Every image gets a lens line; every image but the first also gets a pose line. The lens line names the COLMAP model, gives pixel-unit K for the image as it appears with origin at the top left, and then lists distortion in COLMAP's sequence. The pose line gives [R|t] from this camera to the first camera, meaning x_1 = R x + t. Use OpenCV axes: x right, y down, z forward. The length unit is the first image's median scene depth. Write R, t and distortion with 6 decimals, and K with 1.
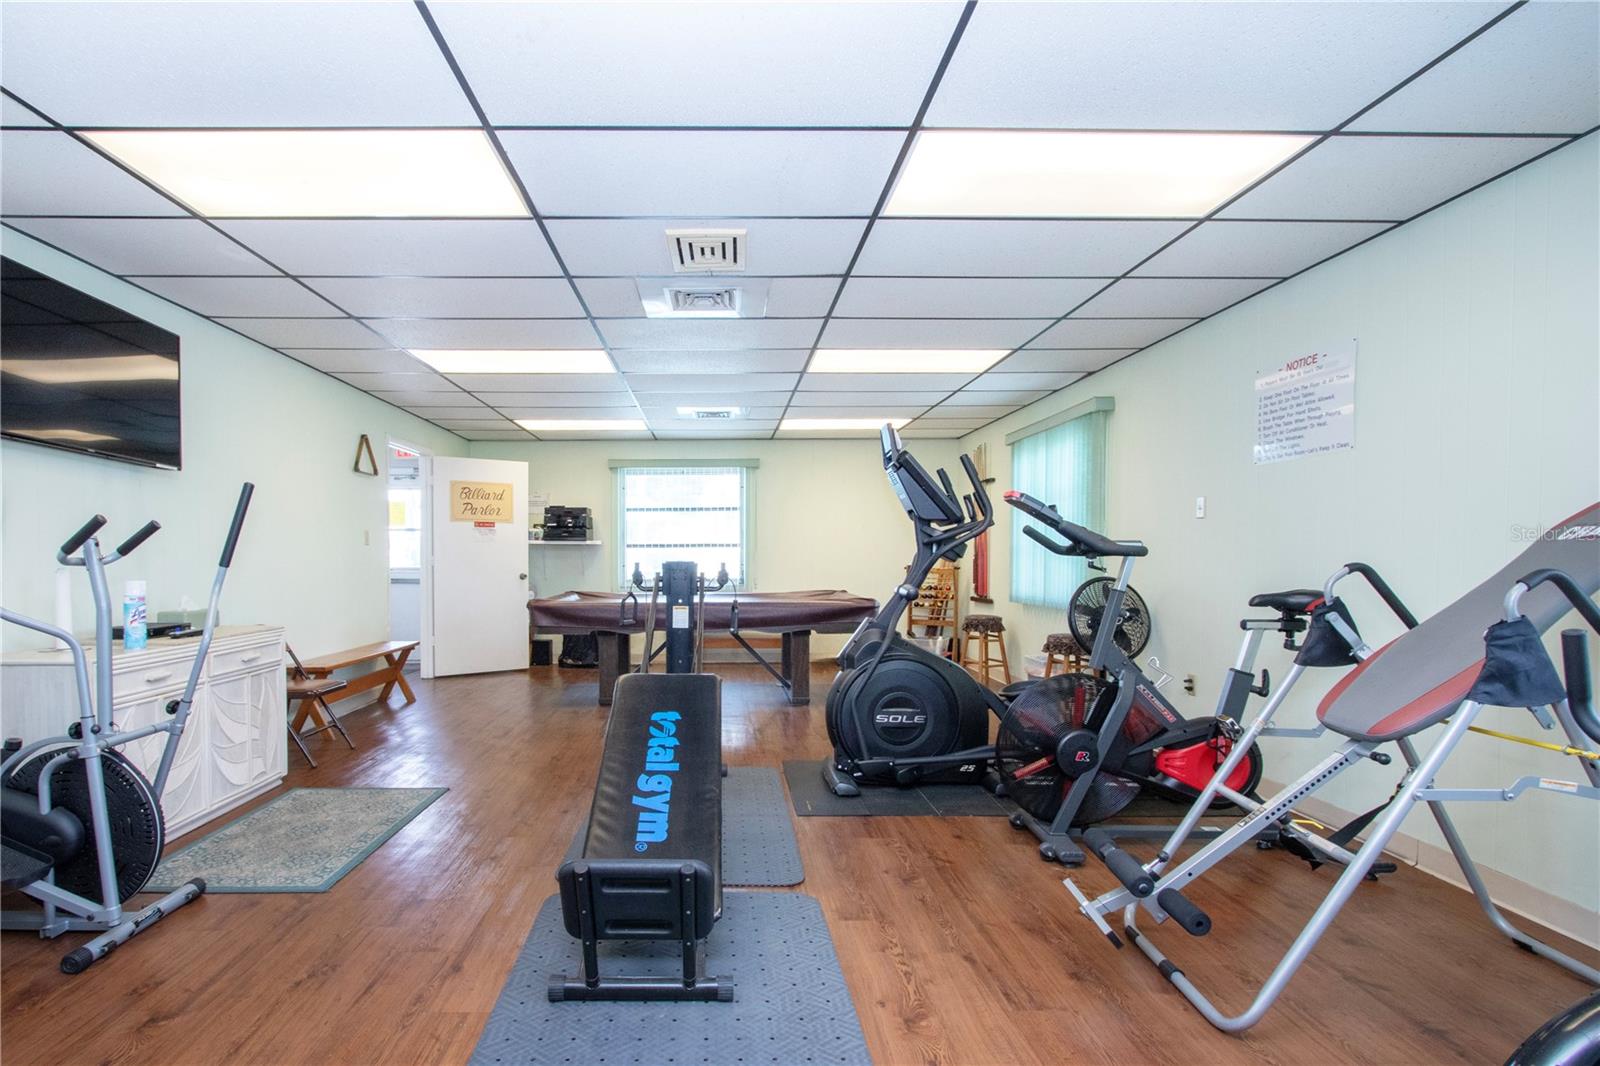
lens RADIAL K [[766.0, 0, 874.2], [0, 766.0, 580.4], [0, 0, 1]] dist [-0.015941, 0.002581]
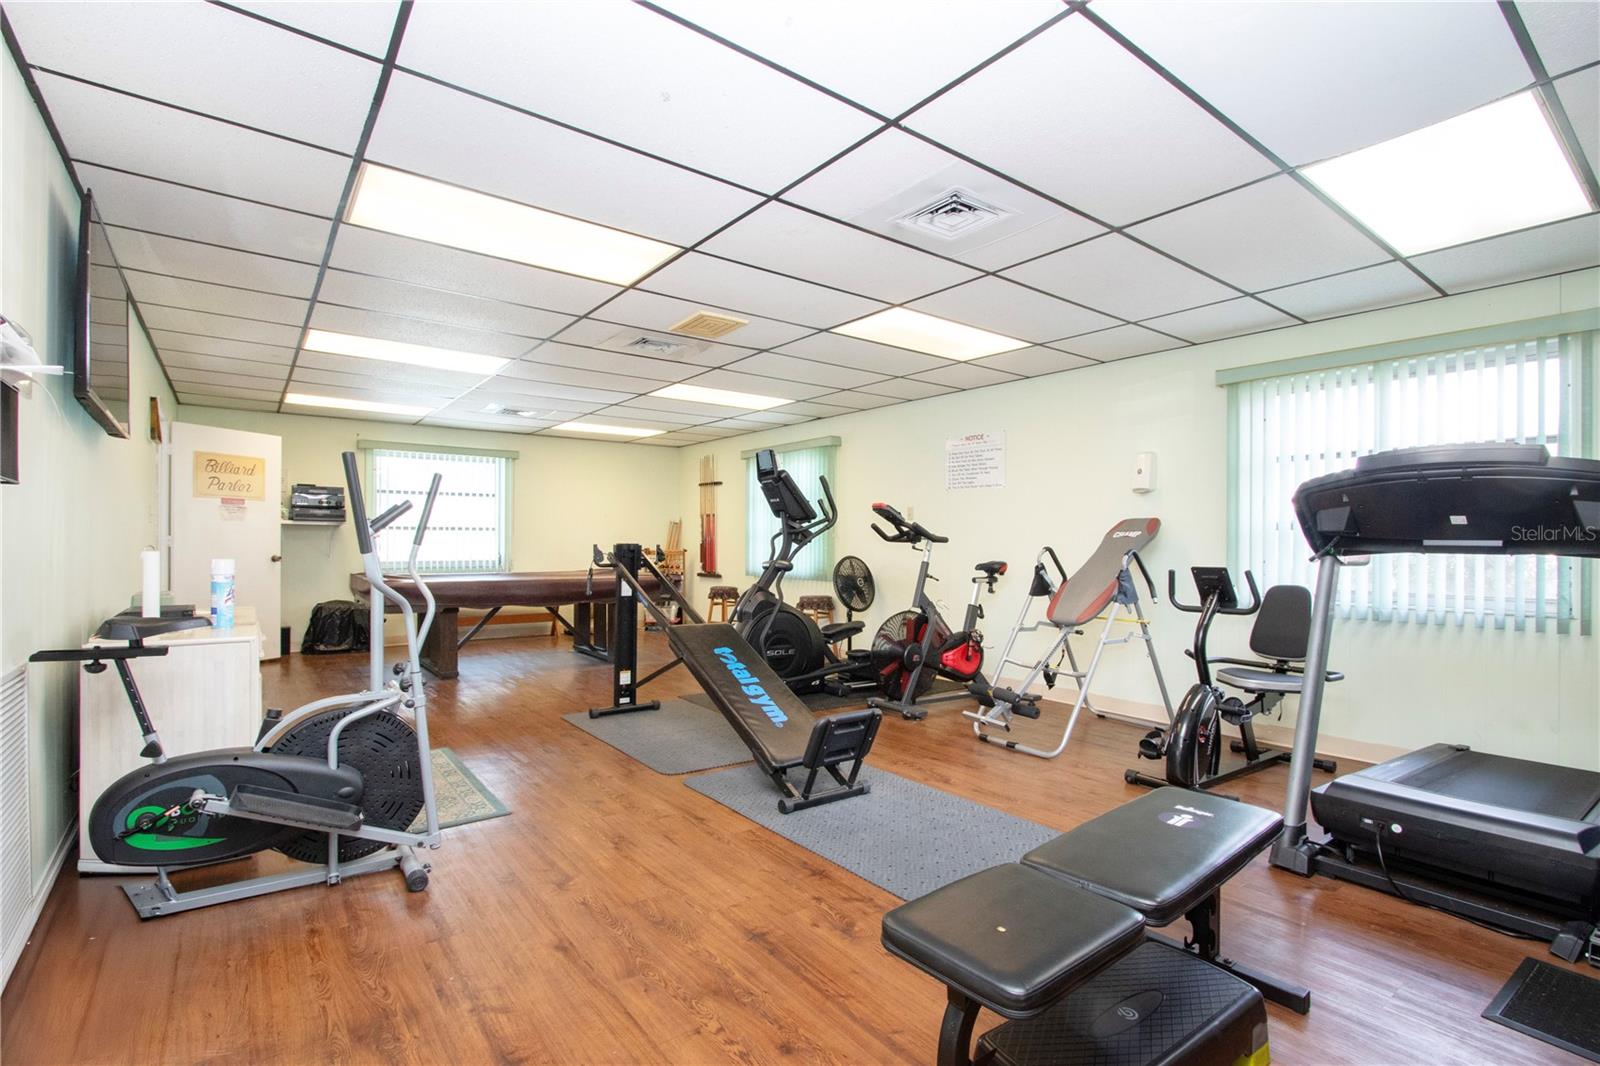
lens RADIAL K [[766.0, 0, 801.1], [0, 766.0, 542.2], [0, 0, 1]] dist [-0.015941, 0.002581]
pose [[0.801070, 0.008513, 0.598510, -0.813064], [0.010172, 0.999561, -0.027832, 0.011481], [-0.598484, 0.028384, 0.800632, -0.201196]]
